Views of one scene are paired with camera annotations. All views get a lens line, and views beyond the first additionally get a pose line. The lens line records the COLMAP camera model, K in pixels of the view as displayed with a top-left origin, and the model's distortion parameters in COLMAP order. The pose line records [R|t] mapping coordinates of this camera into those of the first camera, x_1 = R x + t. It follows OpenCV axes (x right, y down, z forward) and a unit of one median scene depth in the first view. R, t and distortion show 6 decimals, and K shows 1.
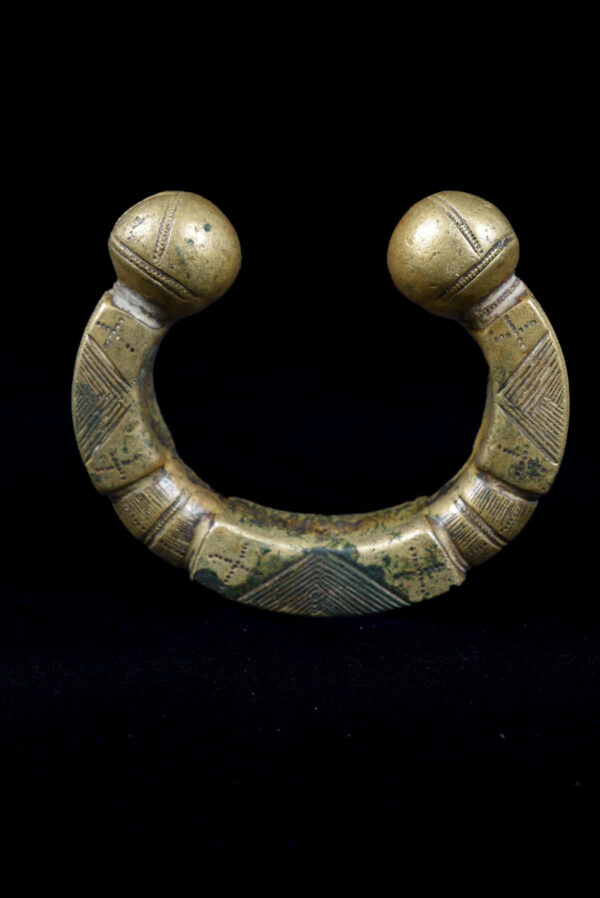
lens RADIAL K [[1301.8, 0, 300.0], [0, 1301.8, 449.0], [0, 0, 1]] dist [-0.046685, -0.009585]
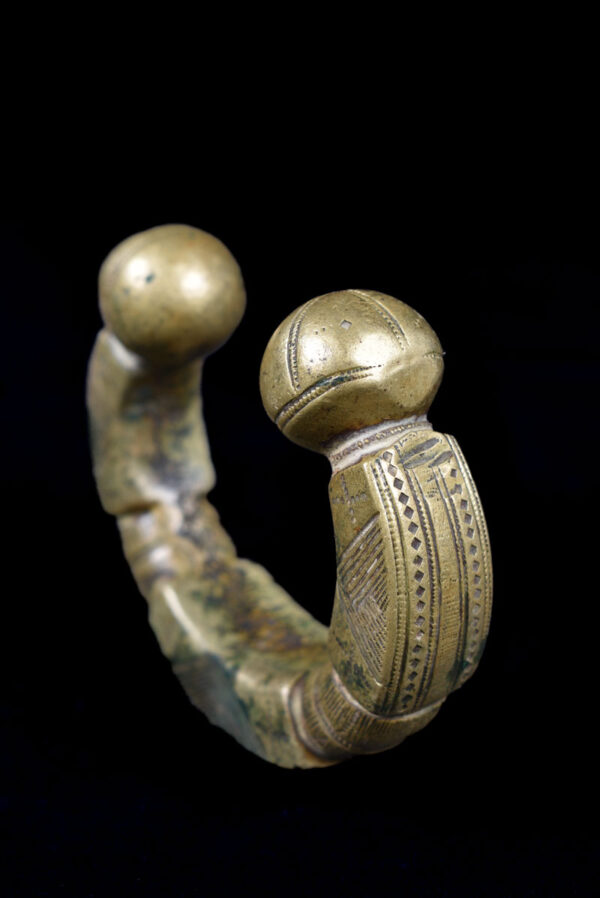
lens RADIAL K [[1301.8, 0, 300.0], [0, 1301.8, 449.0], [0, 0, 1]] dist [-0.046685, -0.009585]
pose [[0.616584, 0.294367, -0.730187, 0.664099], [-0.195345, 0.955668, 0.220315, -0.268023], [0.762670, 0.006796, 0.646753, 0.481791]]
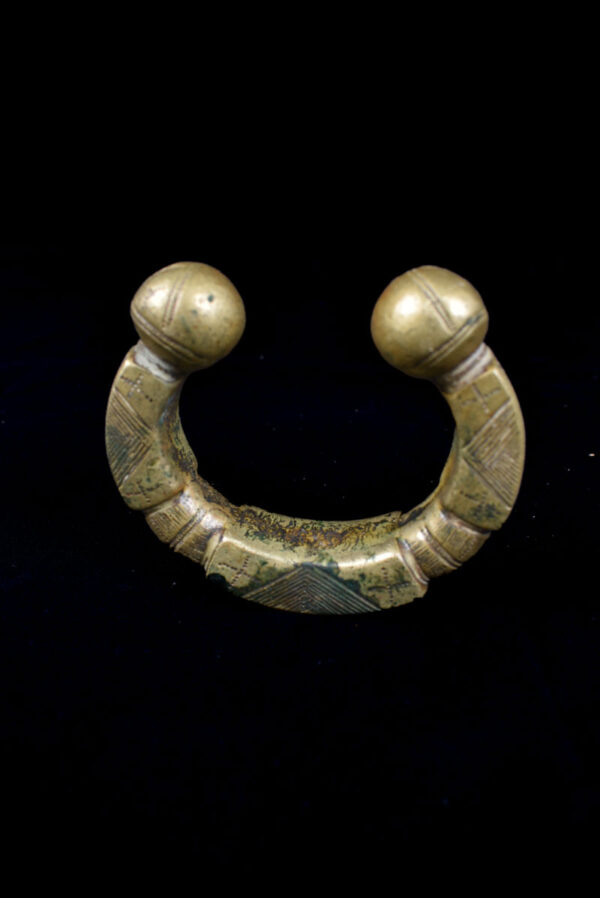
lens RADIAL K [[714.4, 0, 300.0], [0, 714.4, 449.0], [0, 0, 1]] dist [-0.111762, -0.000483]
pose [[0.997149, 0.031003, -0.068789, 0.051244], [-0.020918, 0.989537, 0.142752, -0.126575], [0.072495, -0.140906, 0.987365, 0.364385]]
